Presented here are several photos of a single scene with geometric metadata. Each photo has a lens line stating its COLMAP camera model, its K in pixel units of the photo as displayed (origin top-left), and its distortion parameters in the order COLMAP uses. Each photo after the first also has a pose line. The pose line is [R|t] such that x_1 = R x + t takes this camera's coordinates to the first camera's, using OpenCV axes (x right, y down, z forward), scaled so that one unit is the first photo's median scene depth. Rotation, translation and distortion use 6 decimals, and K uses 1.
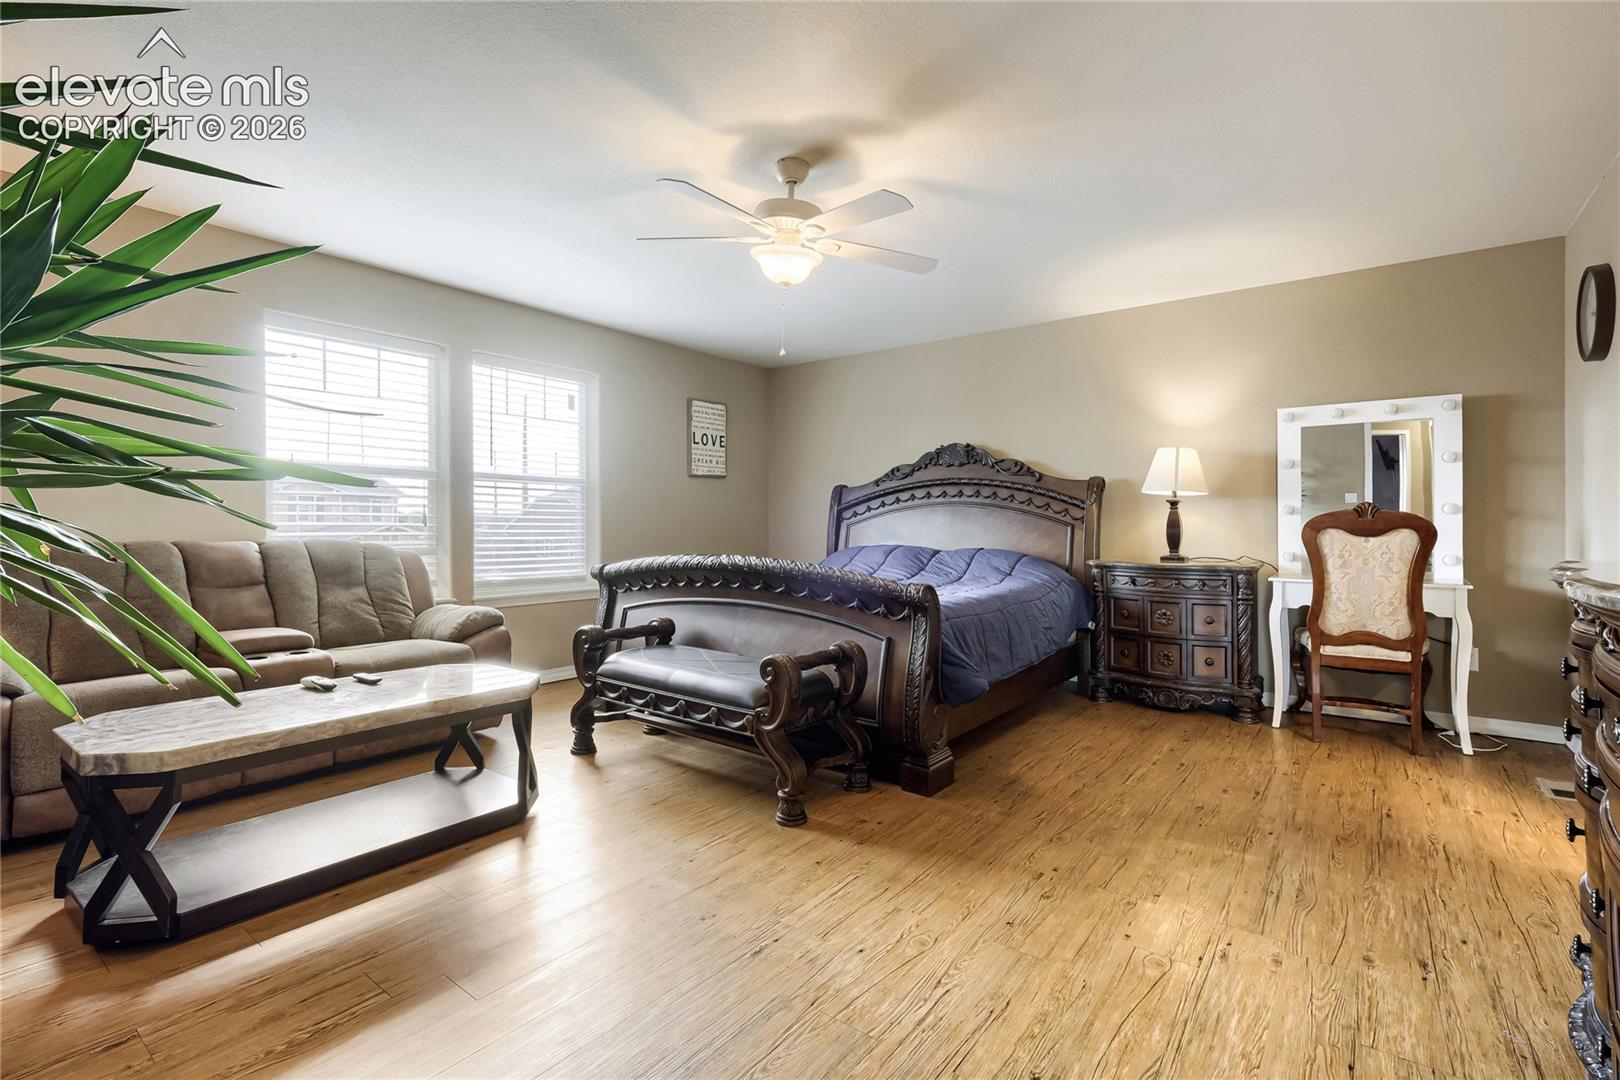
lens RADIAL K [[717.9, 0, 810.0], [0, 717.9, 540.0], [0, 0, 1]] dist [0.000889, 0.000443]
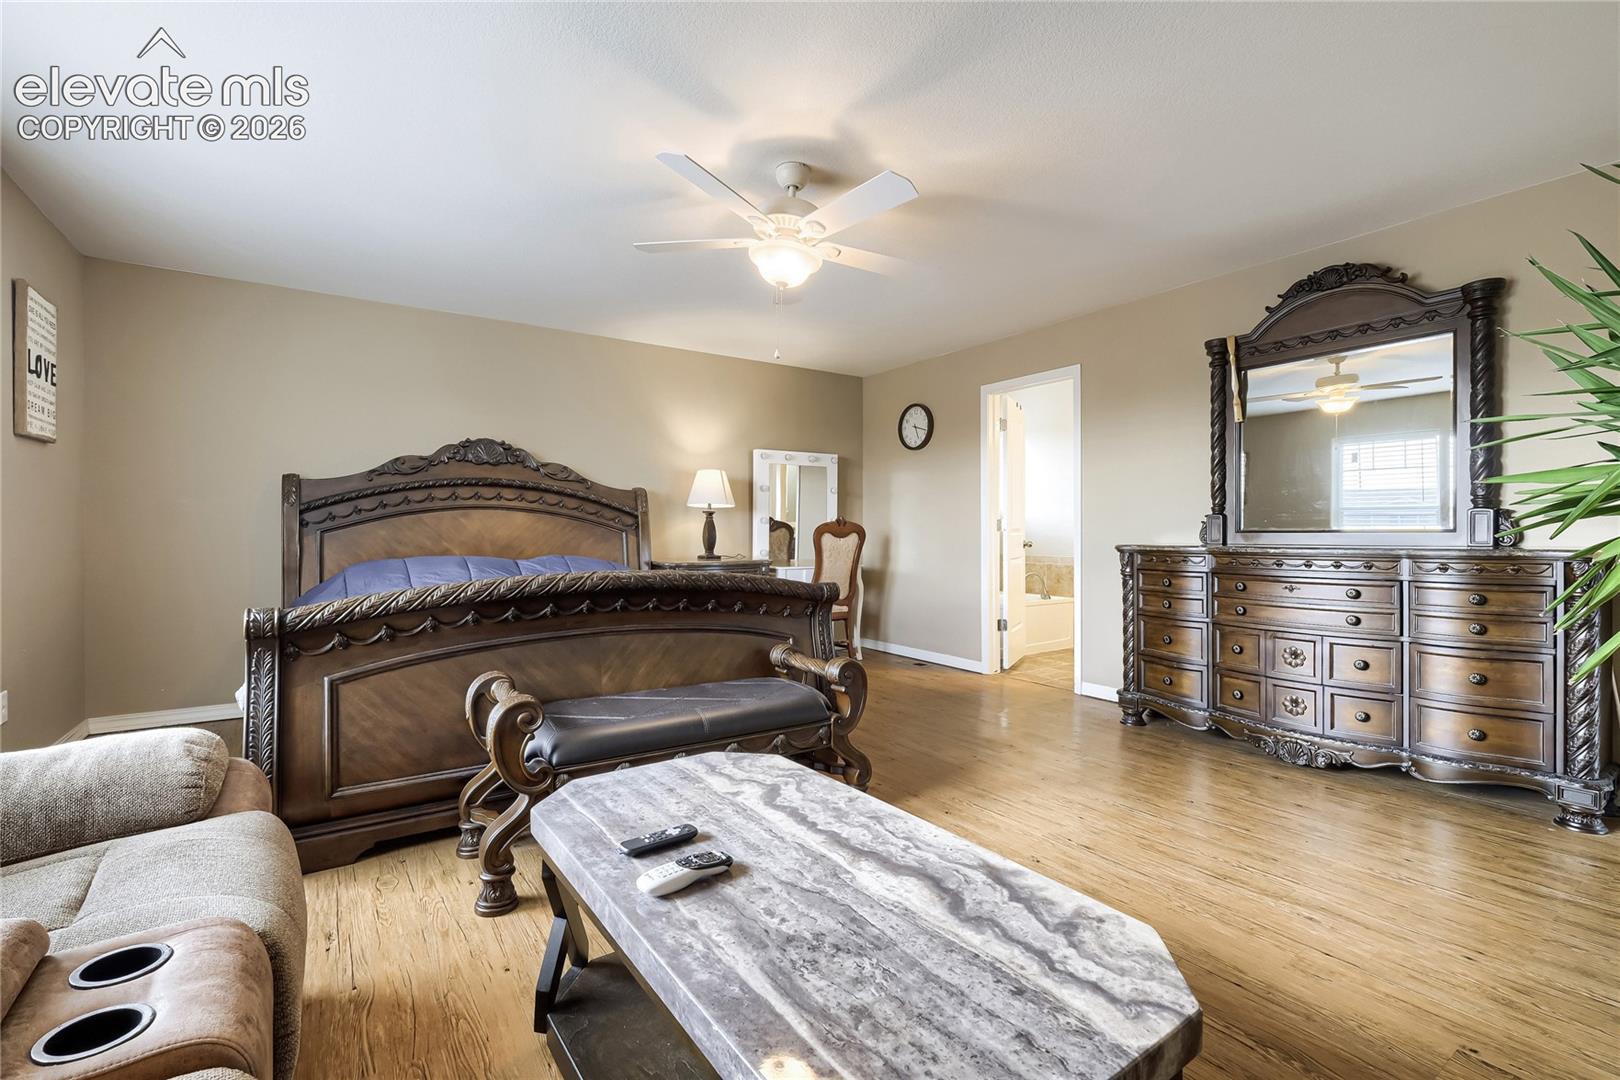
lens RADIAL K [[717.9, 0, 810.0], [0, 717.9, 540.0], [0, 0, 1]] dist [0.000889, 0.000443]
pose [[0.313688, -0.015079, 0.949406, -0.573107], [0.023185, 0.999697, 0.008217, -0.010332], [-0.949243, 0.019435, 0.313942, 0.400134]]
